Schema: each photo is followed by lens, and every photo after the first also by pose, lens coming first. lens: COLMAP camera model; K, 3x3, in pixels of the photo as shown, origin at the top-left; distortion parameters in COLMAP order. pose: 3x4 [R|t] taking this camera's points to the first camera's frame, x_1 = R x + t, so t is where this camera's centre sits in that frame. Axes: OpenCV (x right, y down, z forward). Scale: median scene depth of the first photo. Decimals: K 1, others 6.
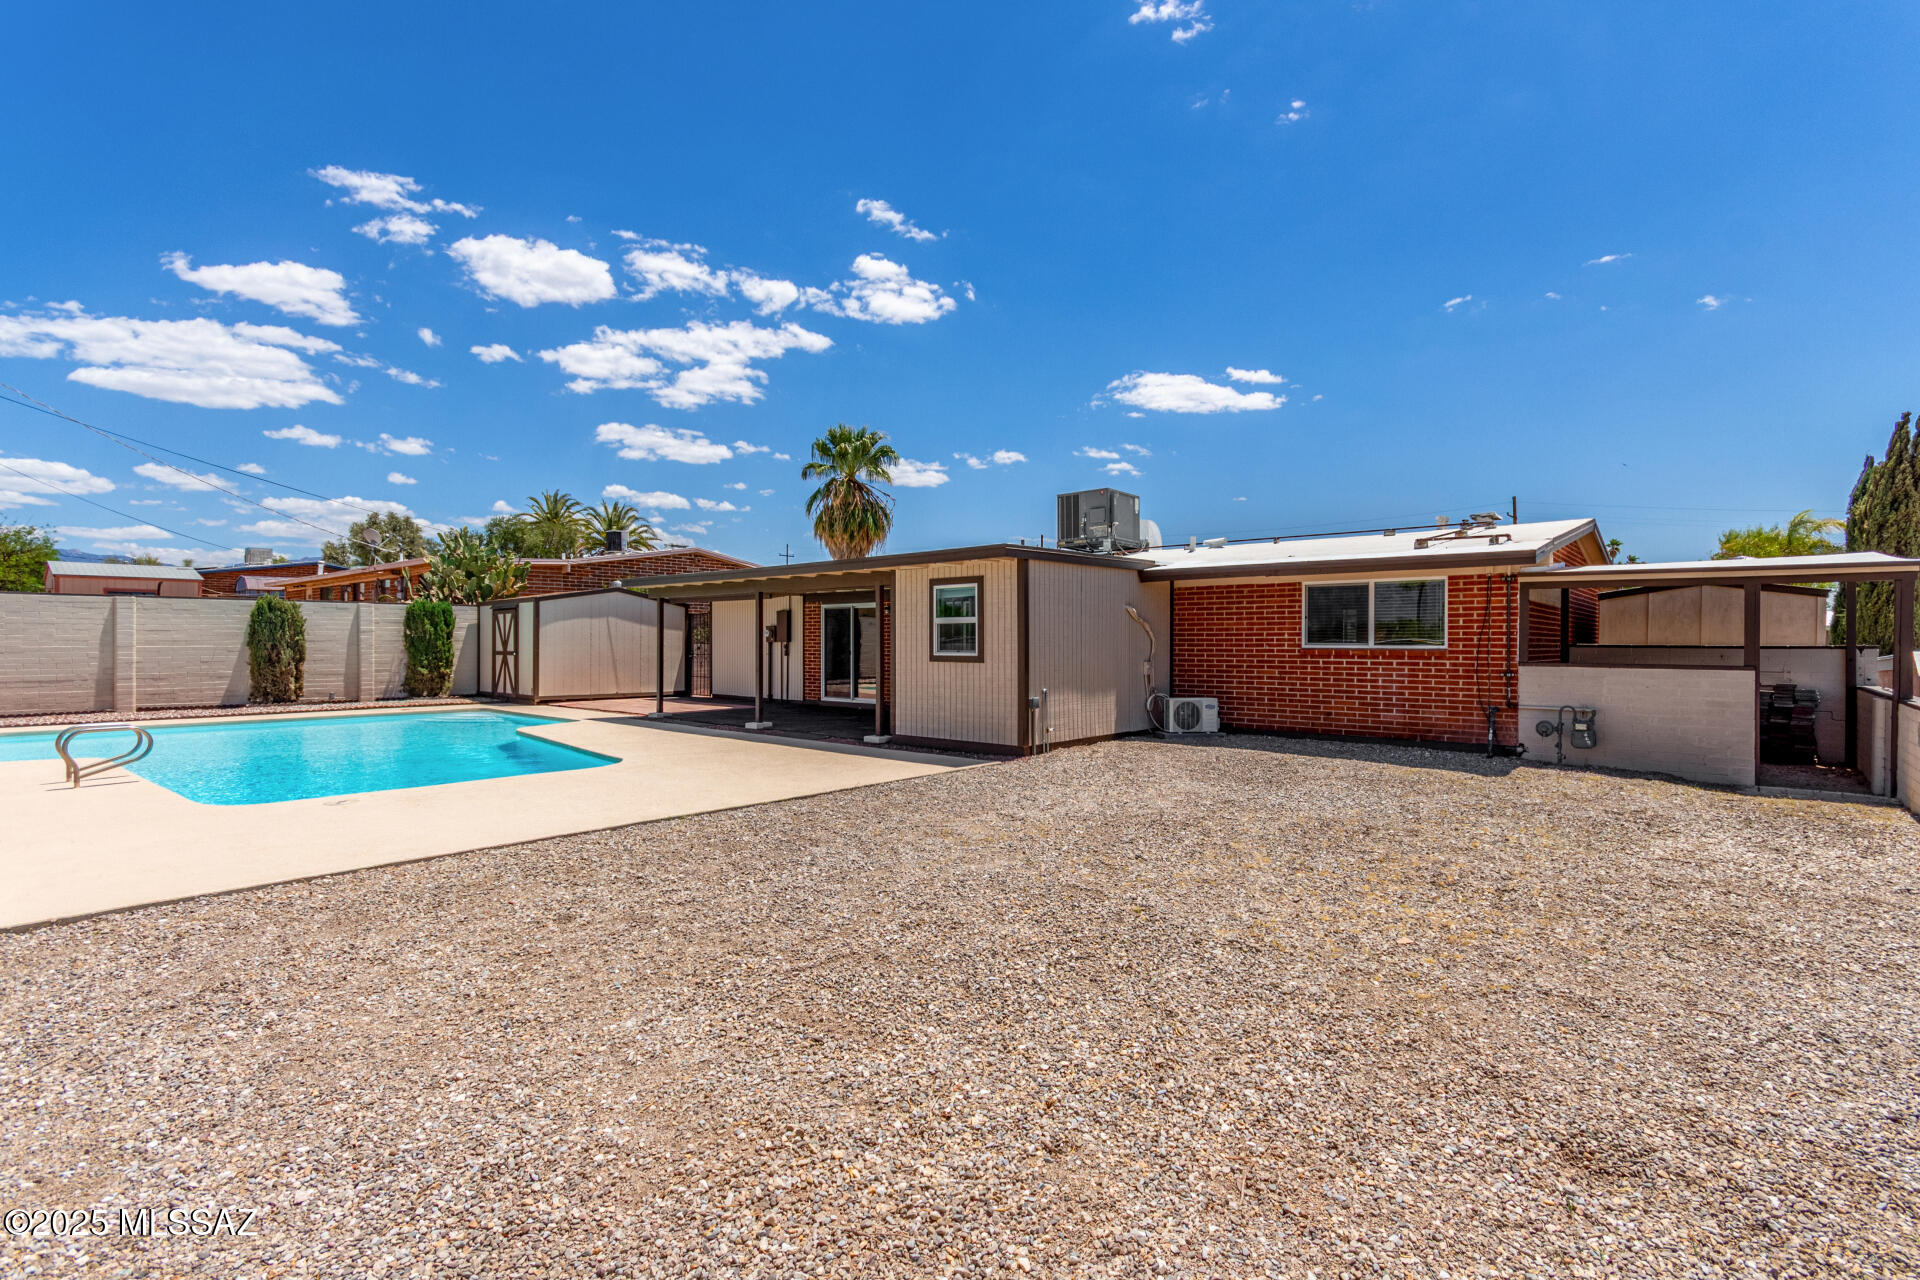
lens RADIAL K [[883.5, 0, 972.0], [0, 883.5, 649.7], [0, 0, 1]] dist [-0.001029, 0.000639]
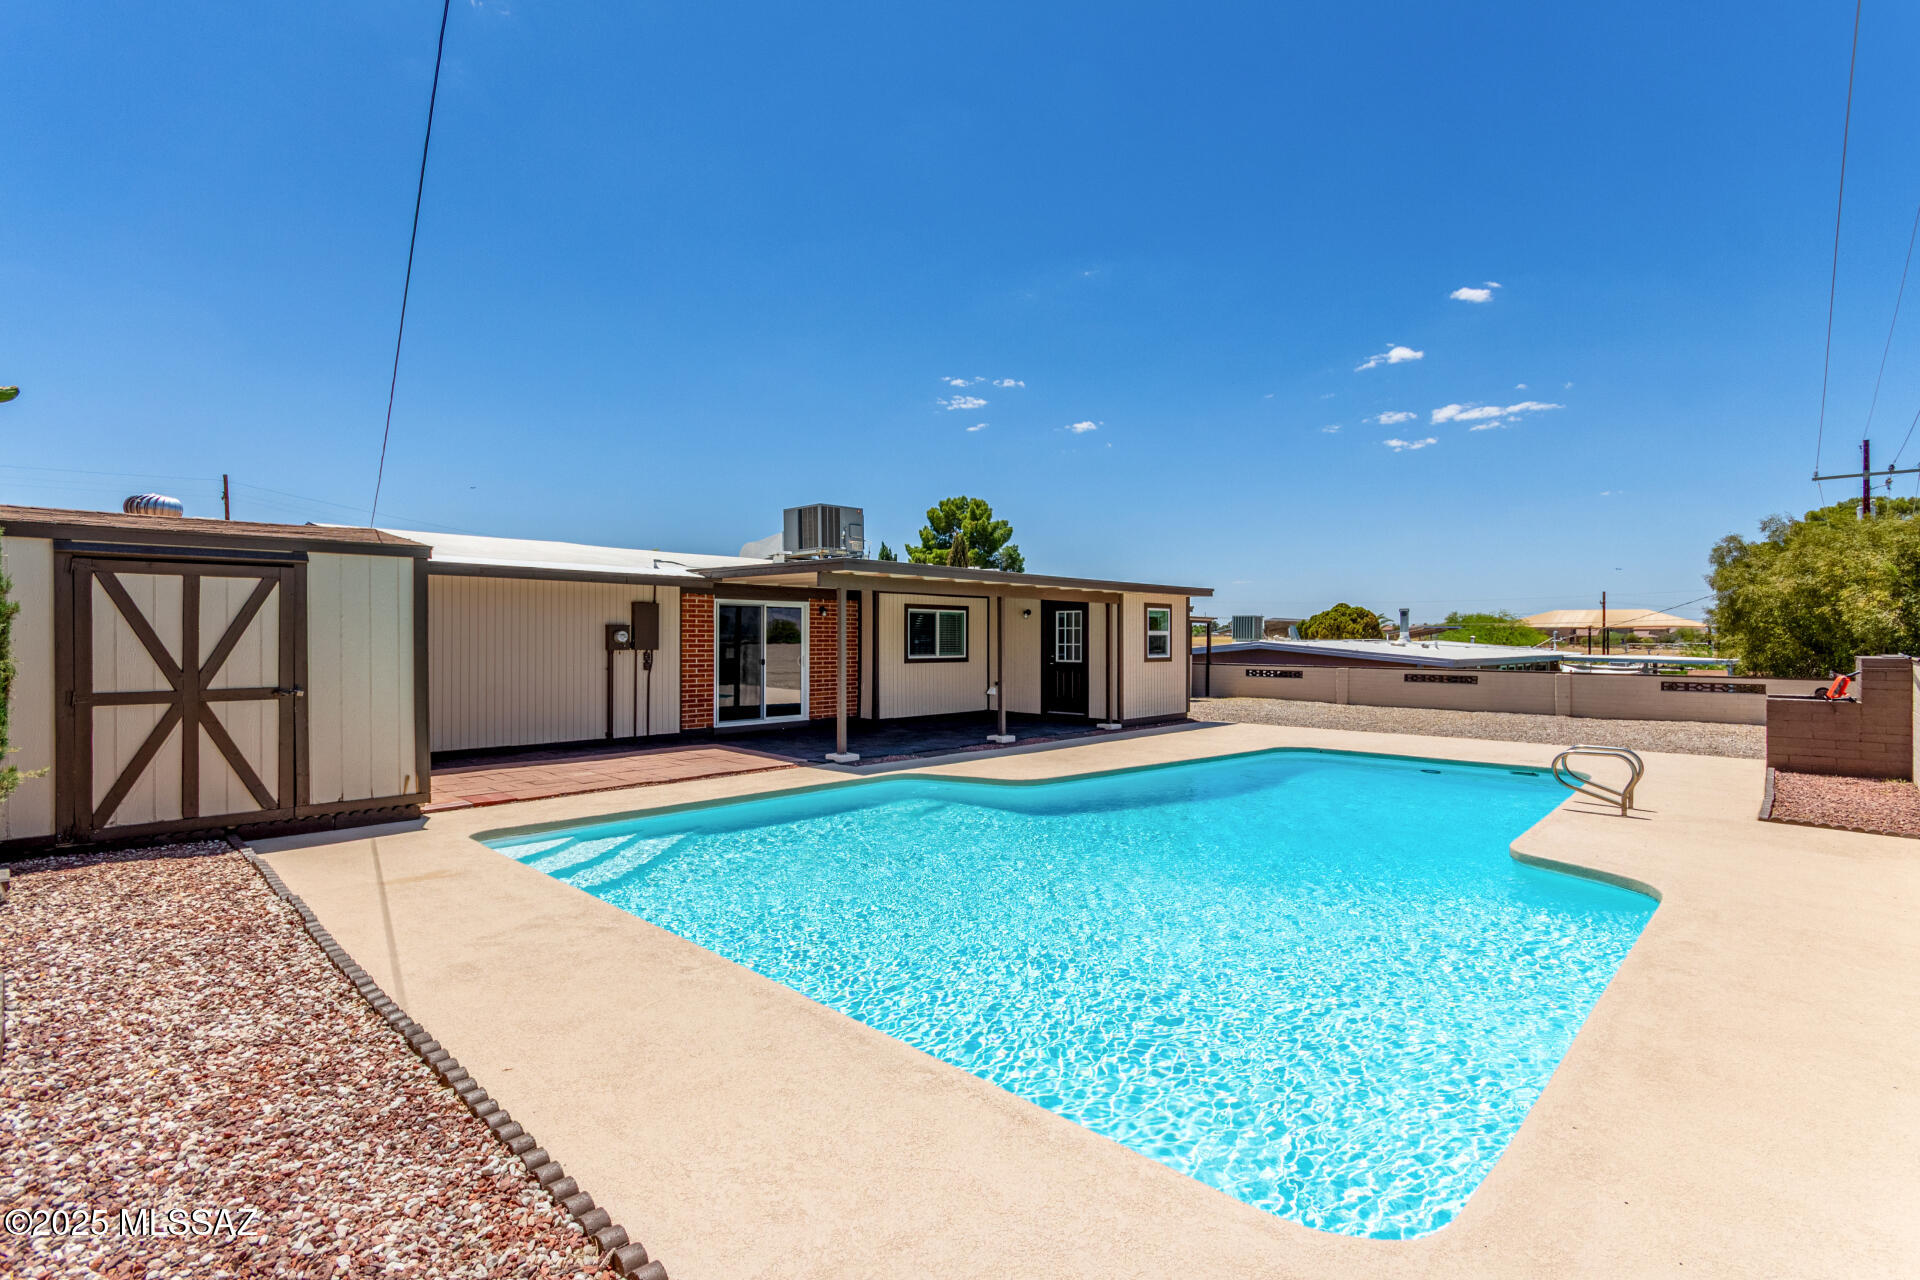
lens RADIAL K [[883.5, 0, 972.0], [0, 883.5, 649.7], [0, 0, 1]] dist [-0.001029, 0.000639]
pose [[0.044797, -0.002819, 0.998992, -1.360035], [0.010787, 0.999939, 0.002338, -0.011289], [-0.998938, 0.010671, 0.044824, 1.137011]]
